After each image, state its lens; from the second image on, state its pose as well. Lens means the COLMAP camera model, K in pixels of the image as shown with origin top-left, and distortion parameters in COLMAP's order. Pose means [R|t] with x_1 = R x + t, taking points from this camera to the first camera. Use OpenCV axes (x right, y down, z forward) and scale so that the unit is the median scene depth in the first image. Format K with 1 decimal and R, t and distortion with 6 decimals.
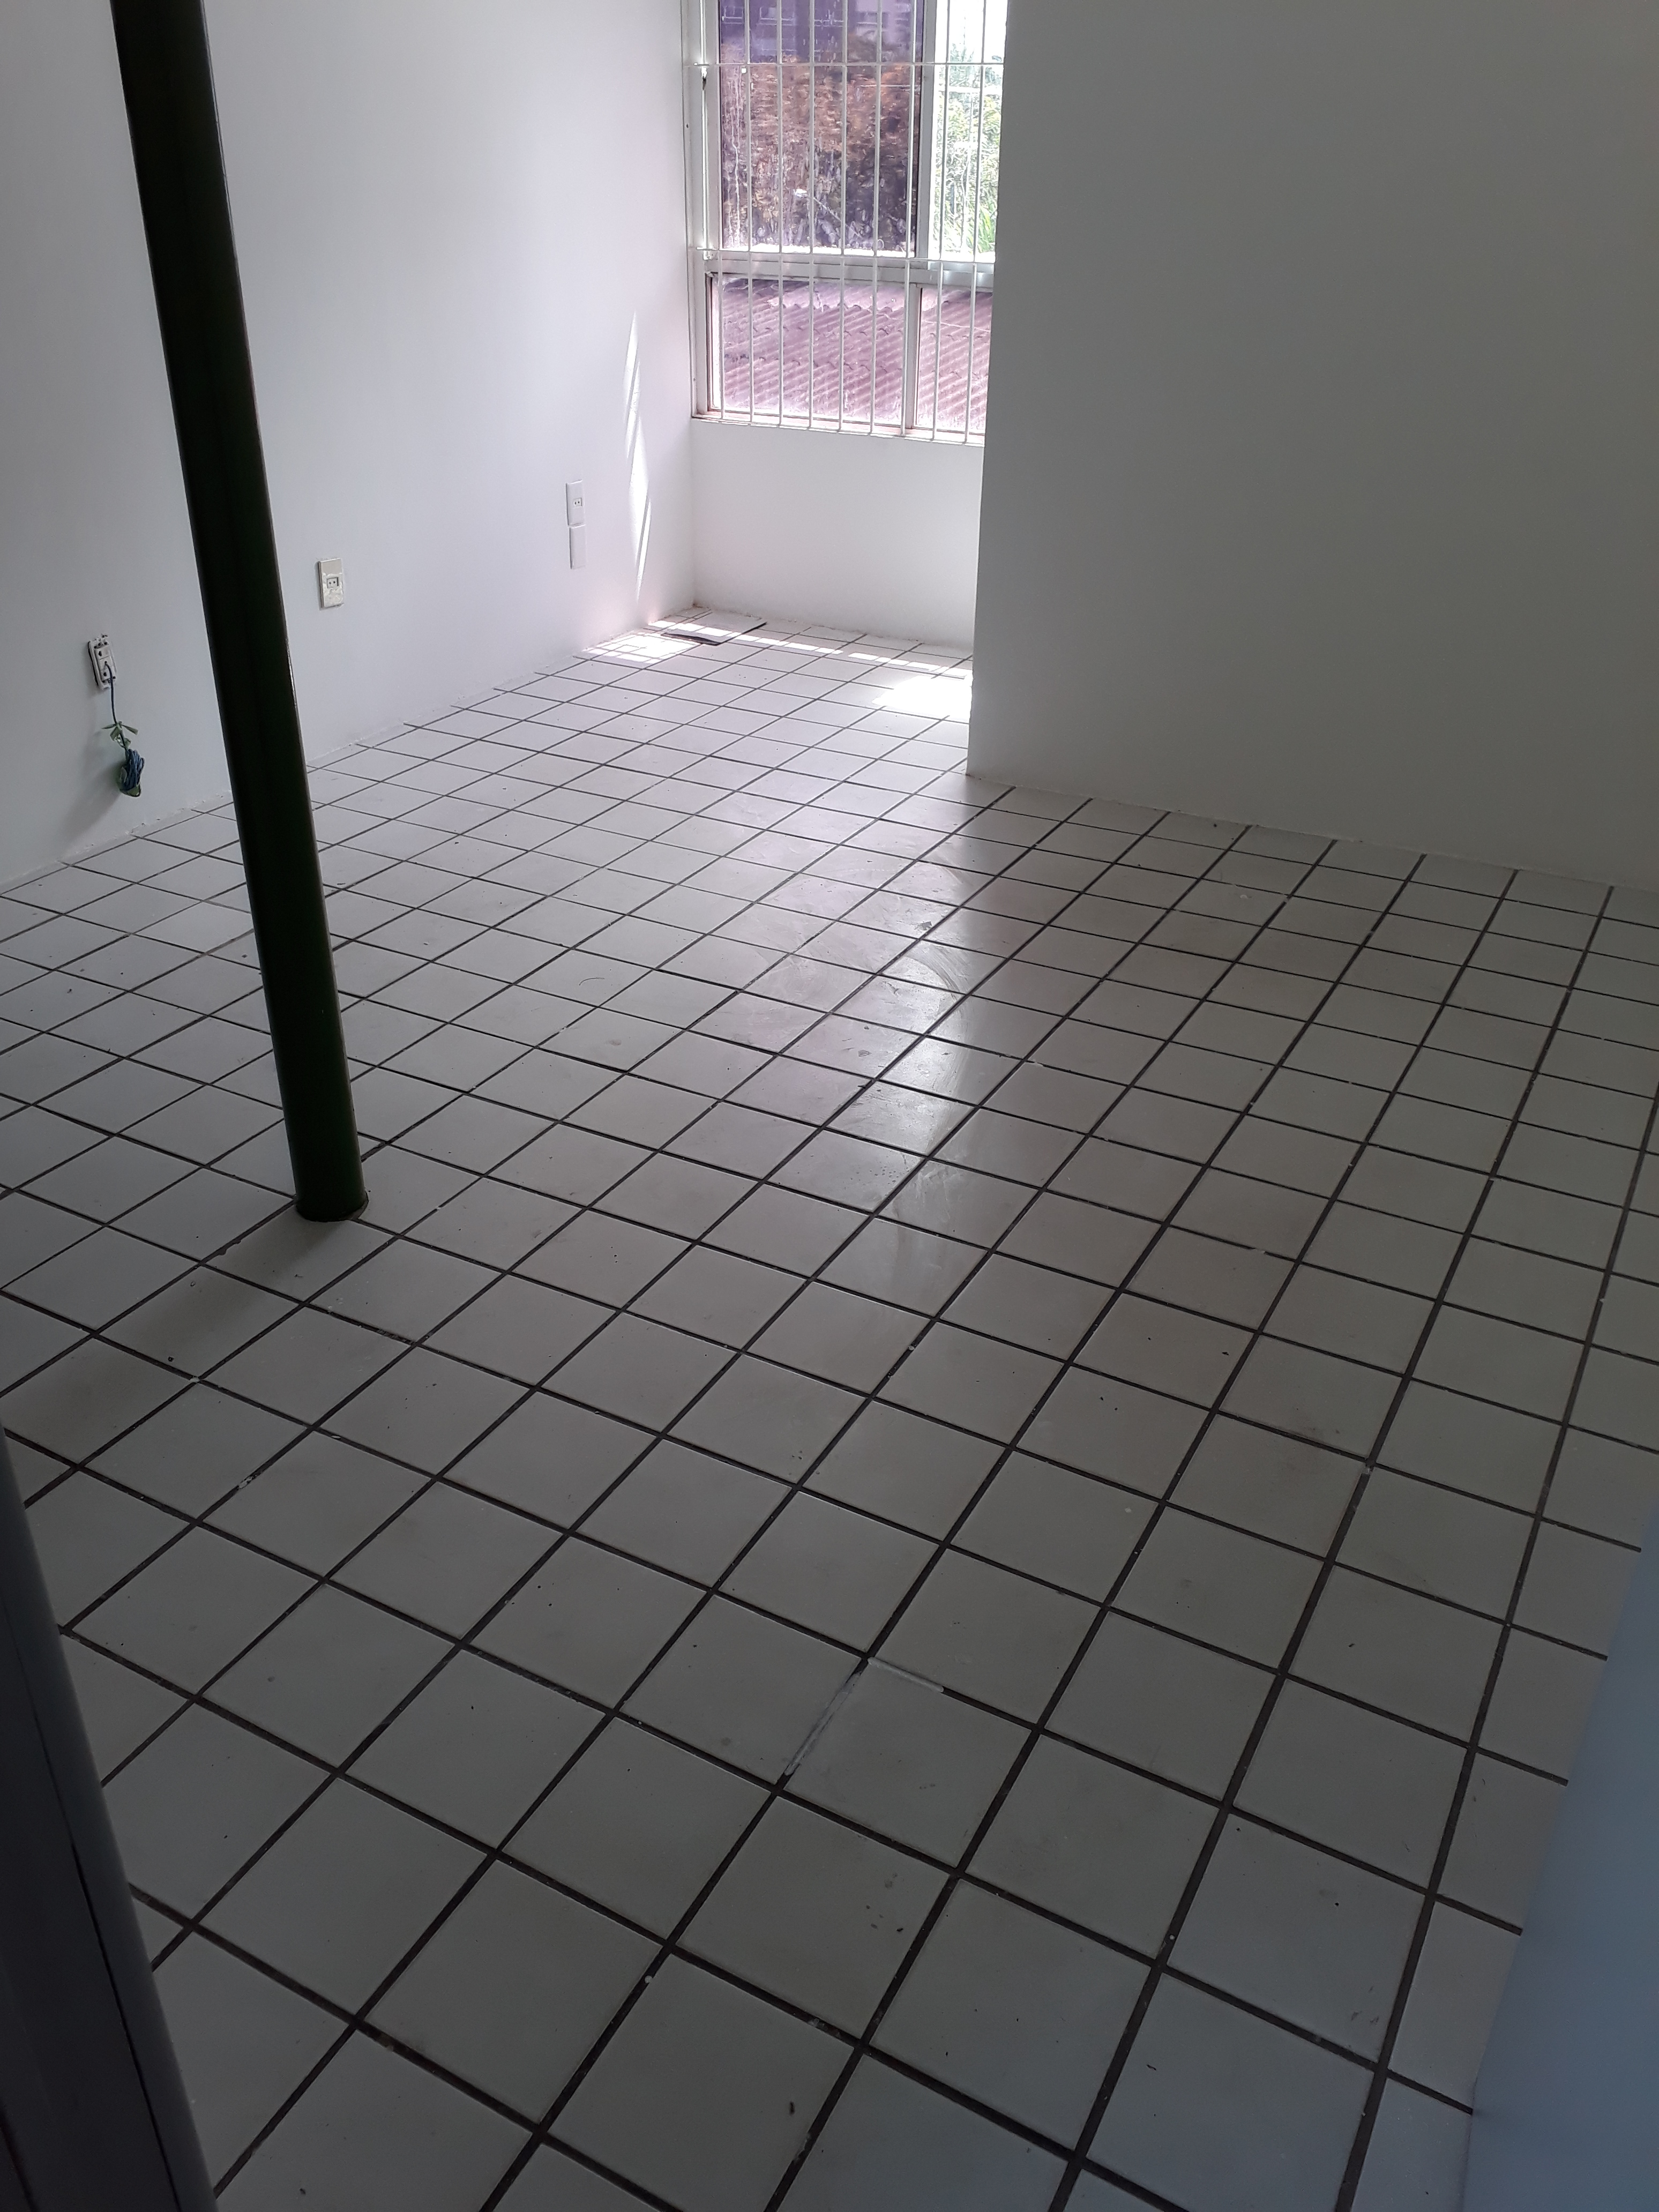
lens RADIAL K [[1767.6, 0, 822.2], [0, 1767.6, 1109.8], [0, 0, 1]] dist [0.033717, -0.030860]
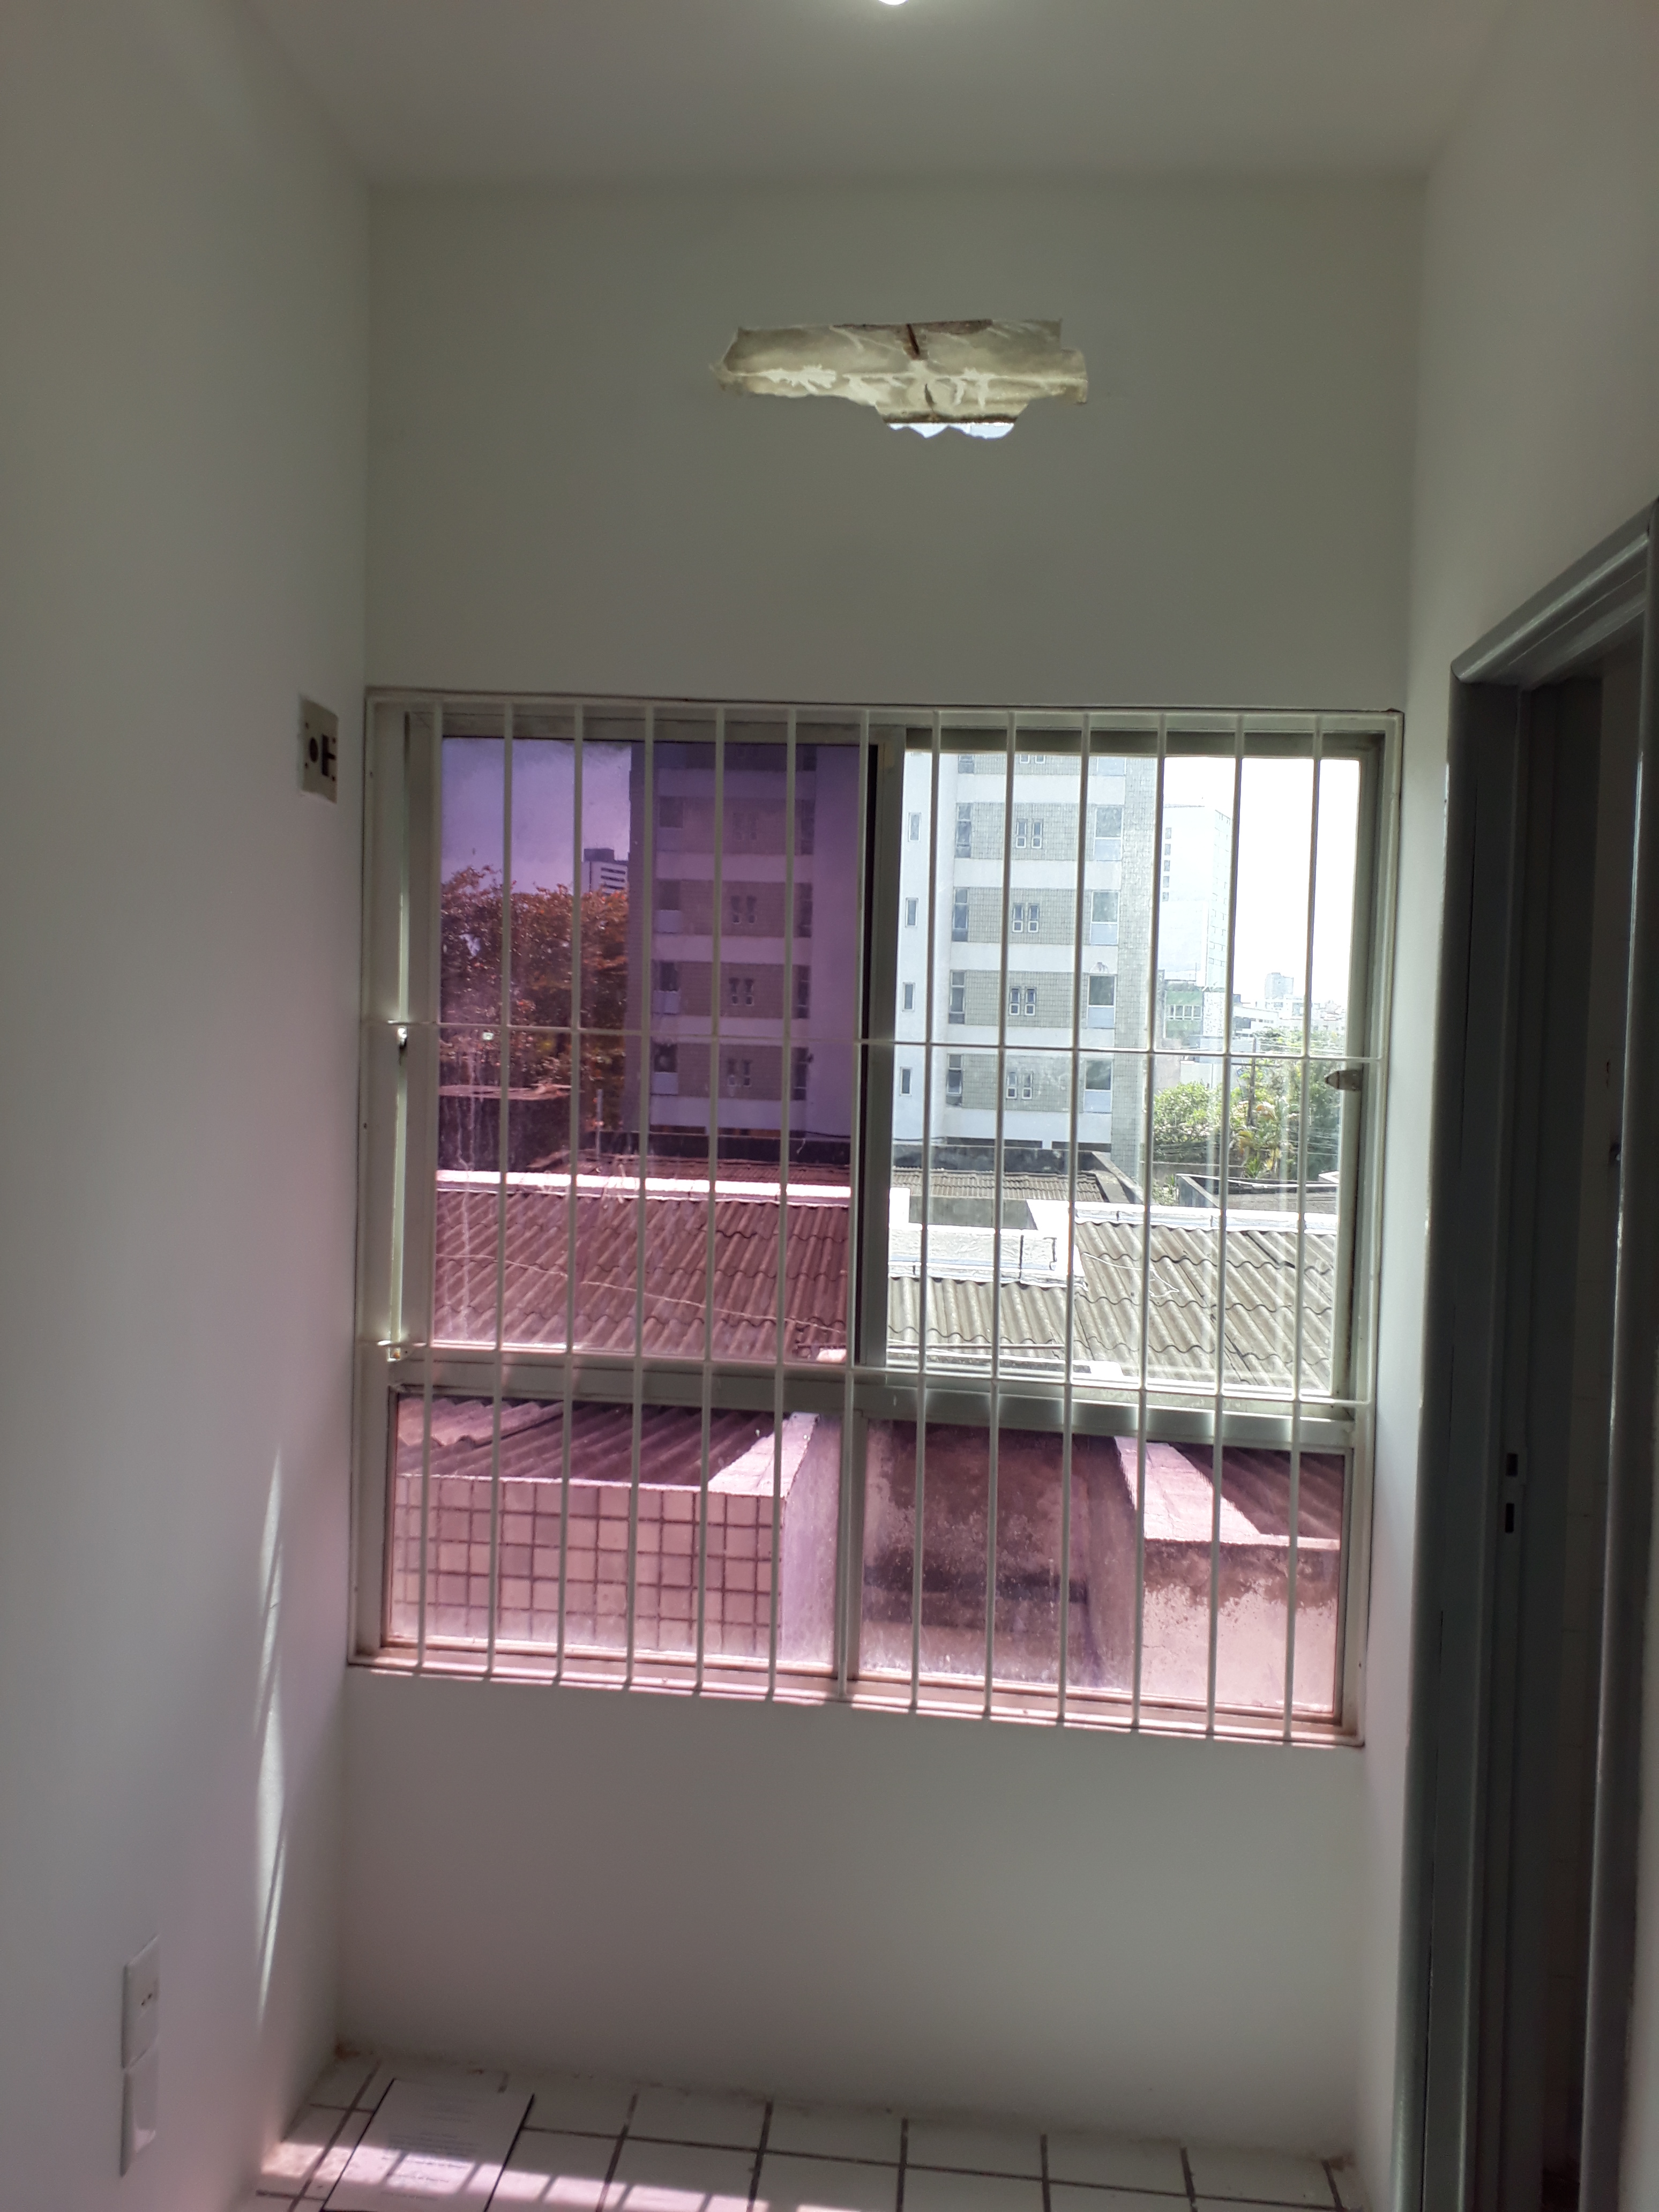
lens RADIAL K [[1767.6, 0, 830.4], [0, 1767.6, 1103.2], [0, 0, 1]] dist [0.033717, -0.030860]
pose [[0.920337, 0.008762, 0.391028, -0.147025], [0.159034, 0.904991, -0.394588, -0.332388], [-0.357334, 0.425341, 0.831503, 0.522042]]
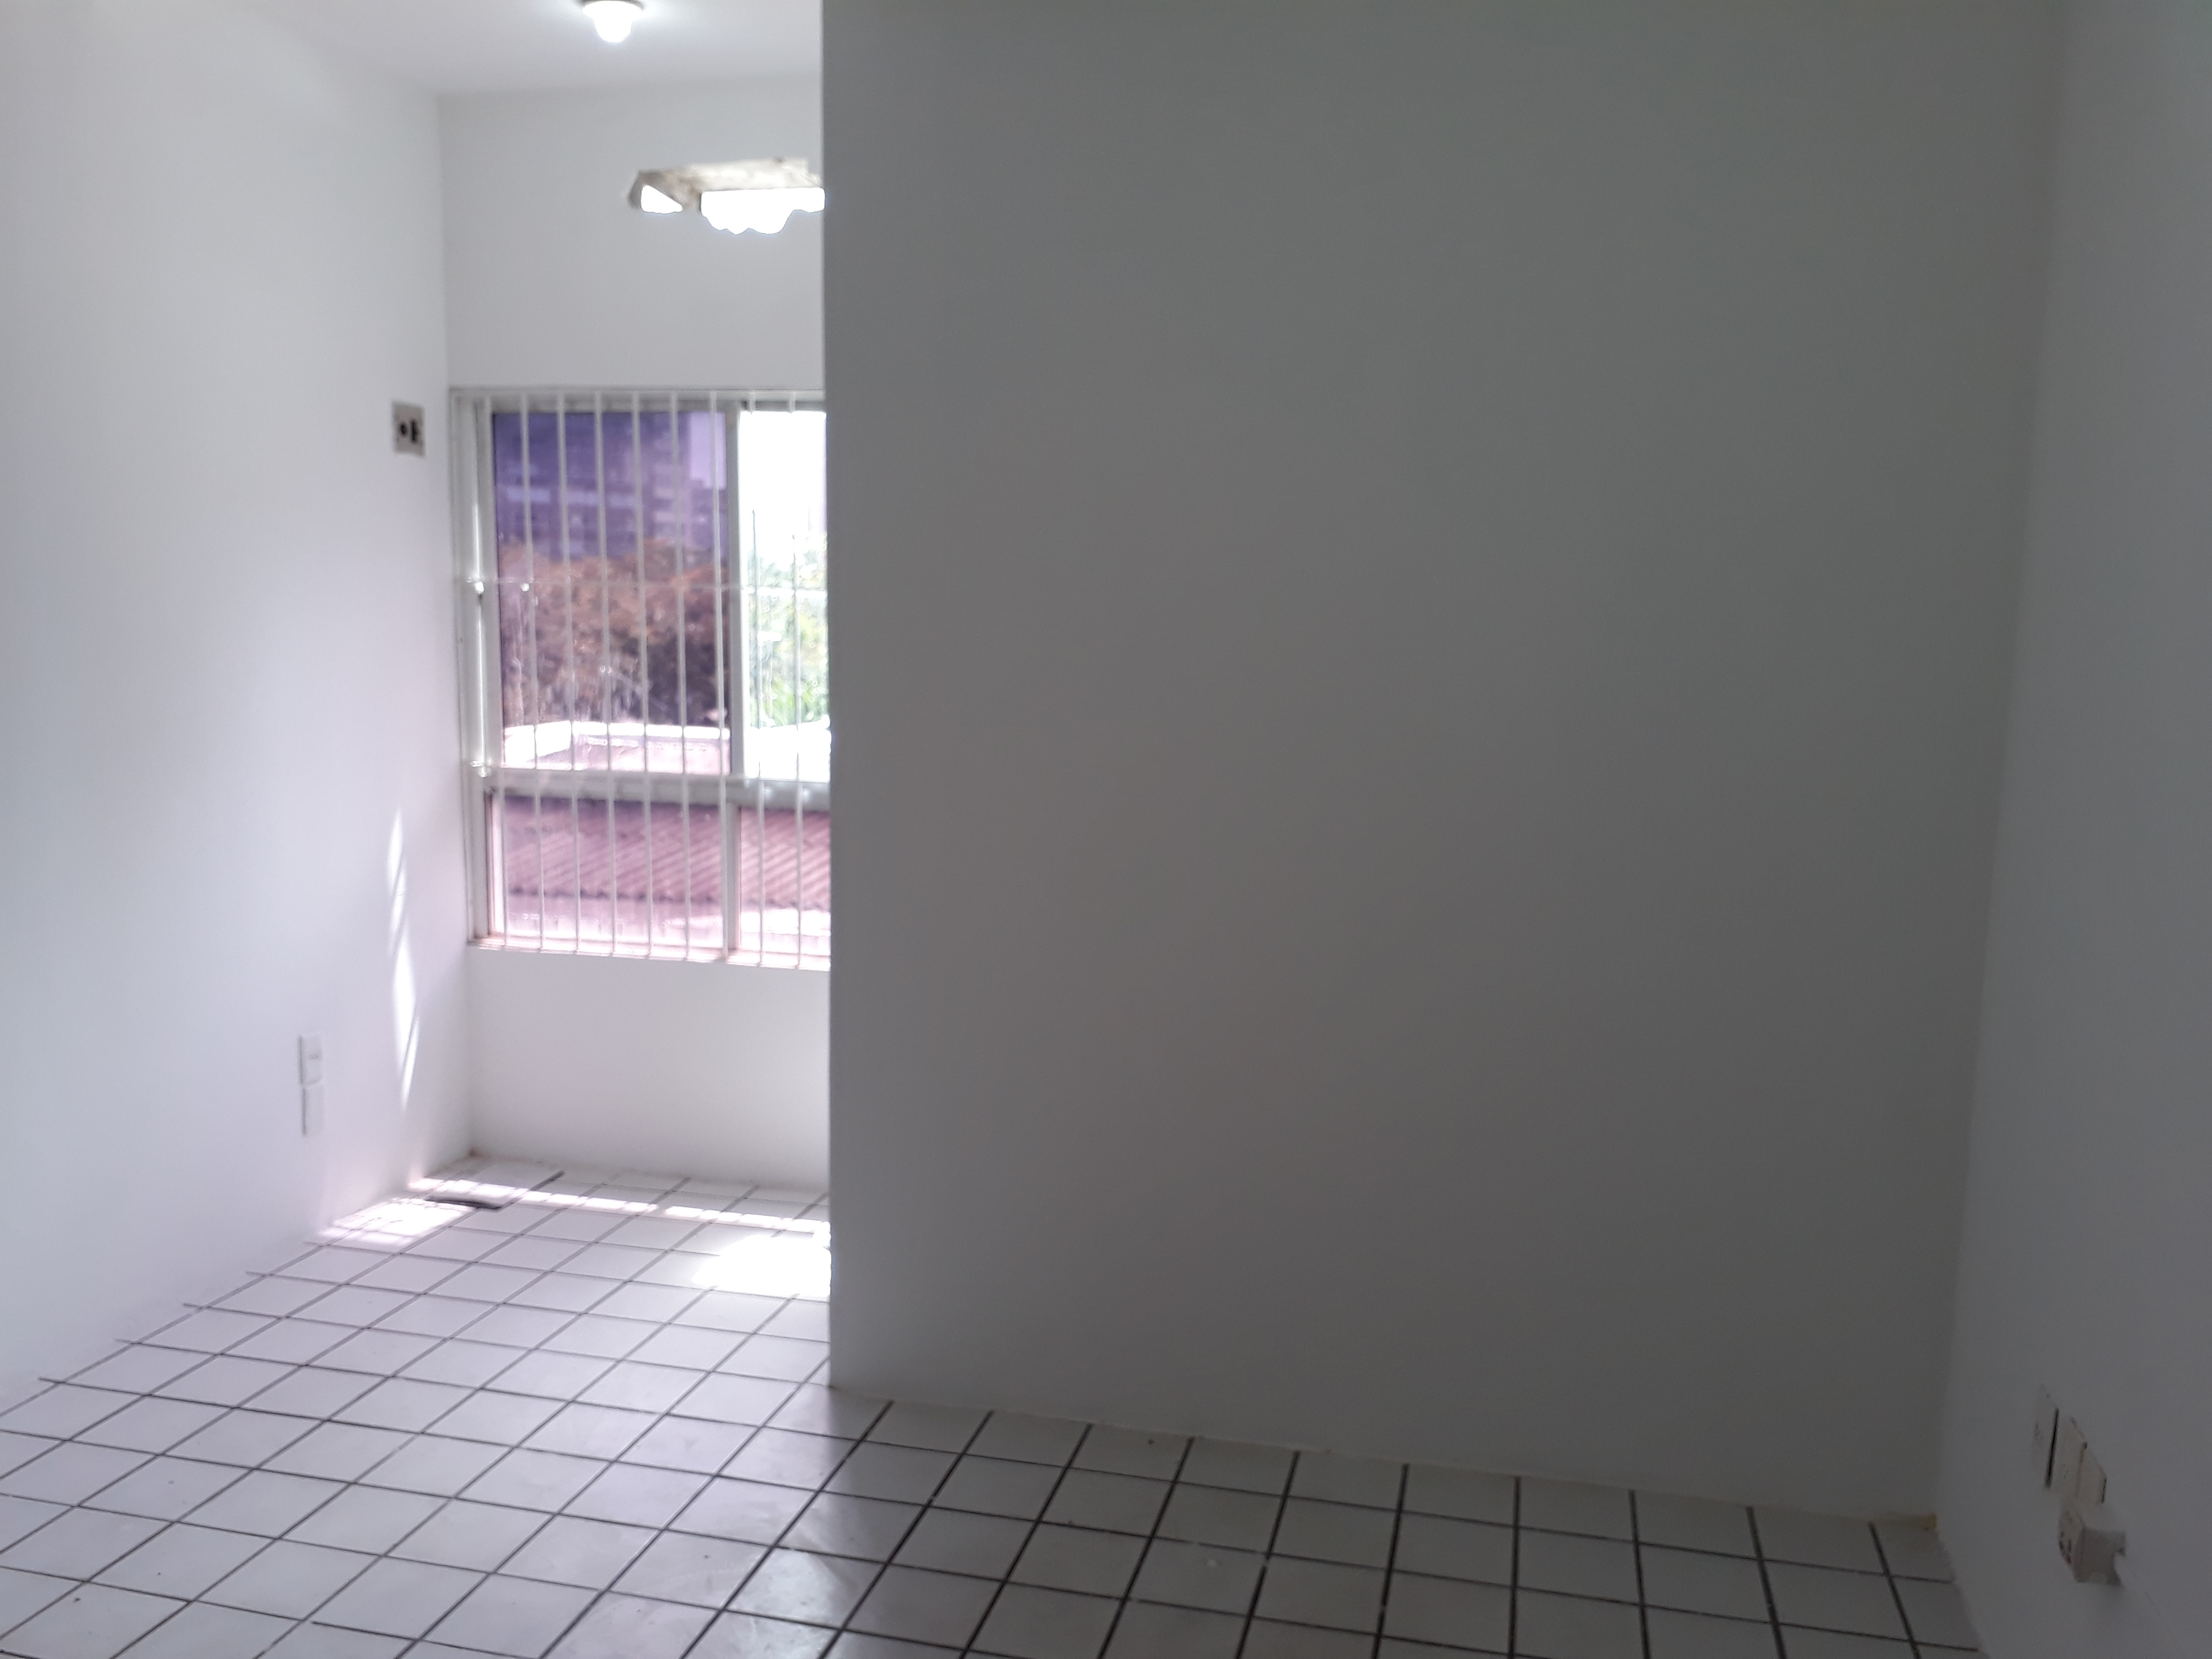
lens RADIAL K [[1767.6, 0, 1089.1], [0, 1767.6, 833.3], [0, 0, 1]] dist [0.033717, -0.030860]
pose [[0.968085, -0.028420, 0.249006, 0.004433], [0.115492, 0.932356, -0.342598, -0.121262], [-0.222426, 0.360422, 0.905882, 0.159807]]
